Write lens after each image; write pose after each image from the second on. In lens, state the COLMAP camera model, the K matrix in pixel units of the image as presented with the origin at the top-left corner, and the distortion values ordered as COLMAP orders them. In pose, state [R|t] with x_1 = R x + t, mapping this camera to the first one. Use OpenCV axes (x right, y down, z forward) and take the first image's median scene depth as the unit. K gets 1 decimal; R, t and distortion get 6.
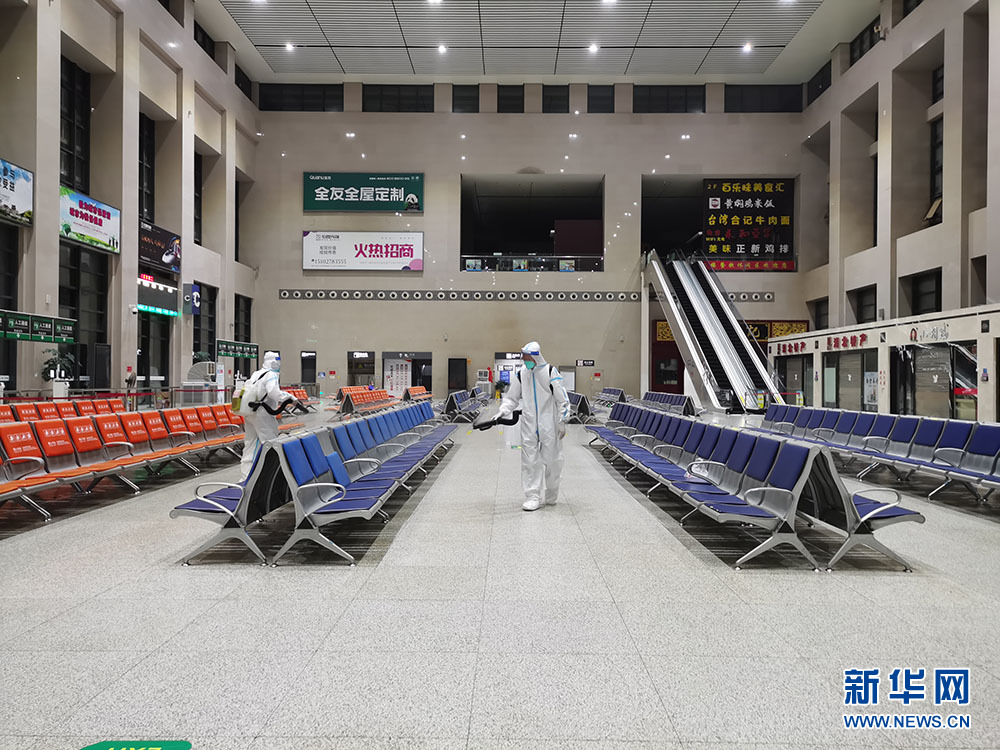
lens RADIAL K [[777.4, 0, 501.4], [0, 777.4, 375.1], [0, 0, 1]] dist [0.033128, -0.011725]
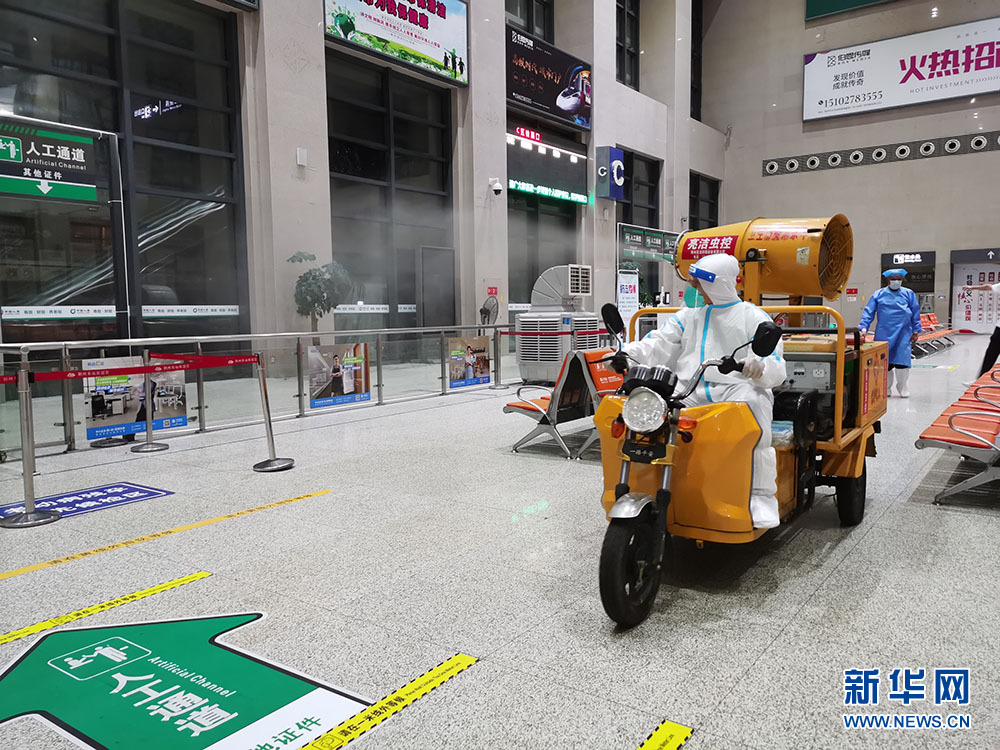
lens RADIAL K [[777.4, 0, 502.3], [0, 777.4, 376.3], [0, 0, 1]] dist [0.033128, -0.011725]
pose [[0.819645, 0.032449, -0.571951, -0.118273], [0.021438, 0.995958, 0.087227, 0.004185], [0.572470, -0.083757, 0.815637, 0.456396]]
